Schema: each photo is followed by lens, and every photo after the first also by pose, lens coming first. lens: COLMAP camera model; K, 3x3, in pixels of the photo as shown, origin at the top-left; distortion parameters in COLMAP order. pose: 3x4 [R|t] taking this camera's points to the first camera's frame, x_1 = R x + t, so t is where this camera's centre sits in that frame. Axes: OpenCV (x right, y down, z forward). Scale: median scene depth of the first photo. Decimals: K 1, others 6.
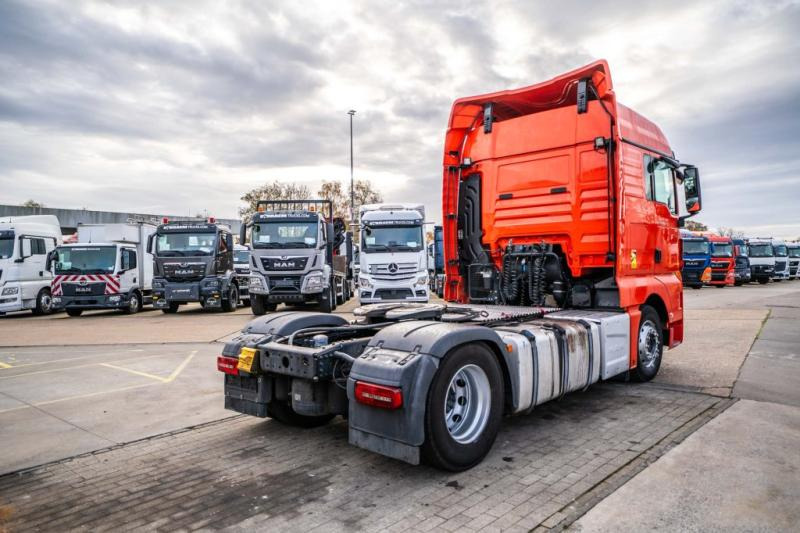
lens RADIAL K [[560.5, 0, 405.4], [0, 560.5, 273.6], [0, 0, 1]] dist [0.043276, 0.024524]
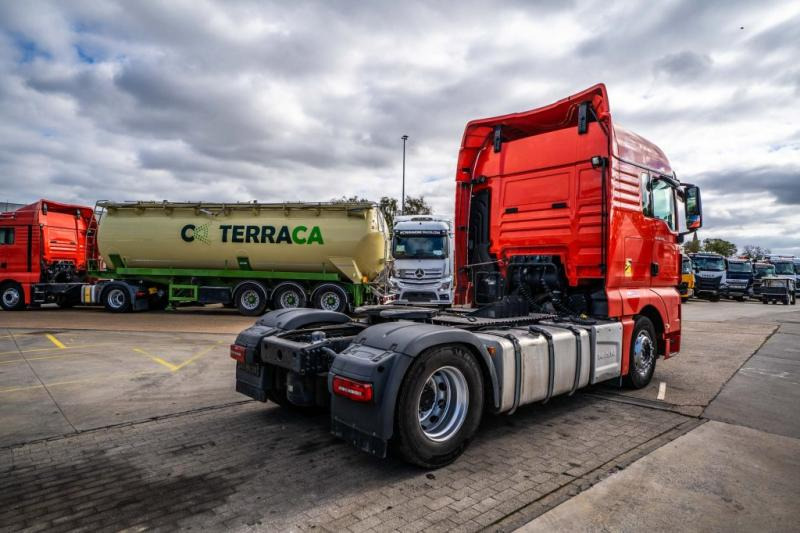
lens RADIAL K [[484.2, 0, 405.2], [0, 484.2, 268.0], [0, 0, 1]] dist [0.027188, 0.011745]
pose [[0.995218, 0.031179, -0.092570, 0.072160], [-0.033036, 0.999281, -0.018590, -0.002367], [0.091923, 0.021559, 0.995533, 0.058728]]
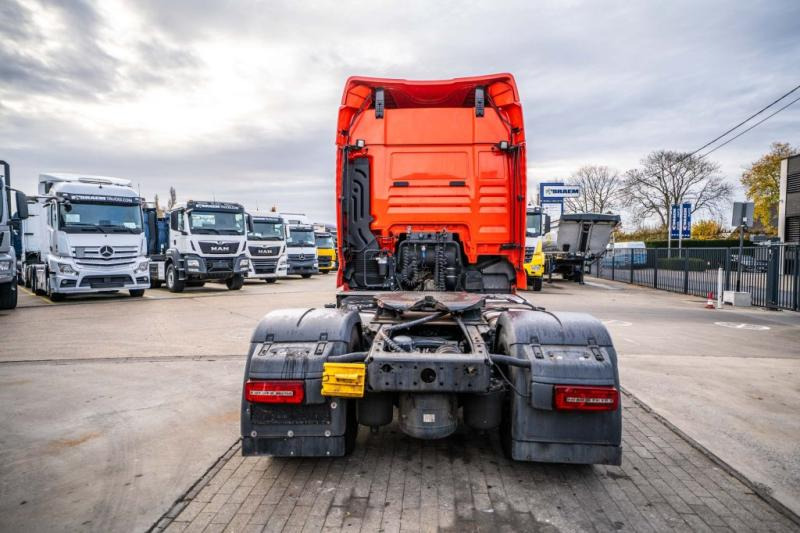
lens RADIAL K [[497.3, 0, 397.5], [0, 497.3, 269.1], [0, 0, 1]] dist [0.047422, 0.000073]
pose [[0.764805, -0.007326, 0.644220, -0.450600], [-0.005083, 0.999836, 0.017404, 0.001744], [-0.644242, -0.016585, 0.764642, 0.339945]]
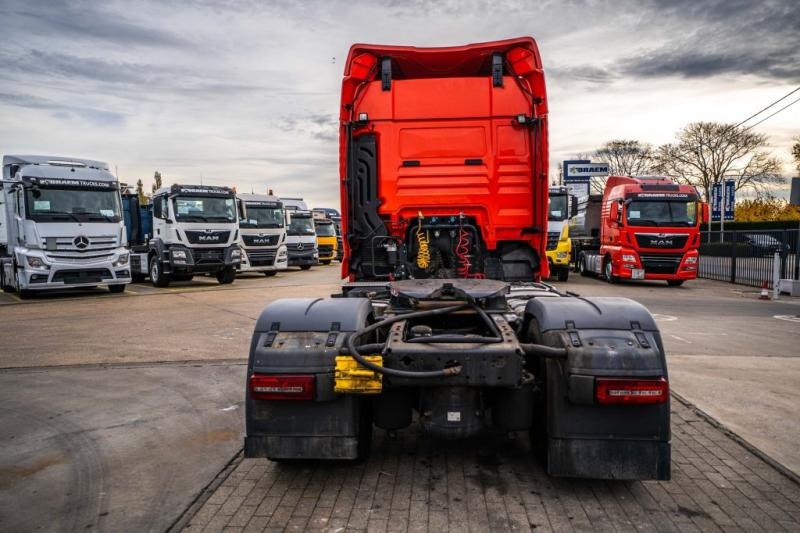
lens RADIAL K [[541.2, 0, 393.4], [0, 541.2, 268.1], [0, 0, 1]] dist [0.034338, 0.016335]
pose [[0.780728, -0.026925, 0.624290, -0.443259], [0.004973, 0.999307, 0.036881, 0.001709], [-0.624851, -0.025690, 0.780322, 0.351371]]
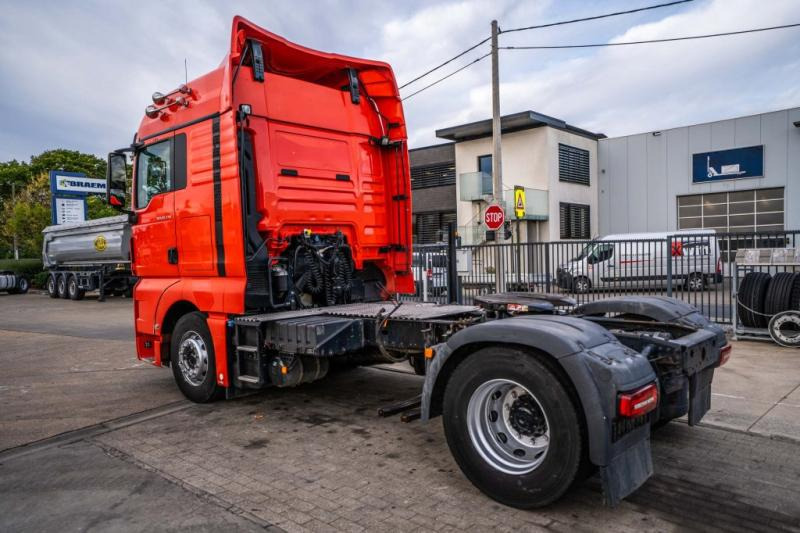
lens RADIAL K [[588.9, 0, 396.9], [0, 588.9, 263.1], [0, 0, 1]] dist [0.078176, -0.001708]
pose [[-0.014454, -0.005754, 0.999879, -0.723494], [0.046119, 0.998915, 0.006415, -0.008653], [-0.998831, 0.046206, -0.014173, 0.951548]]
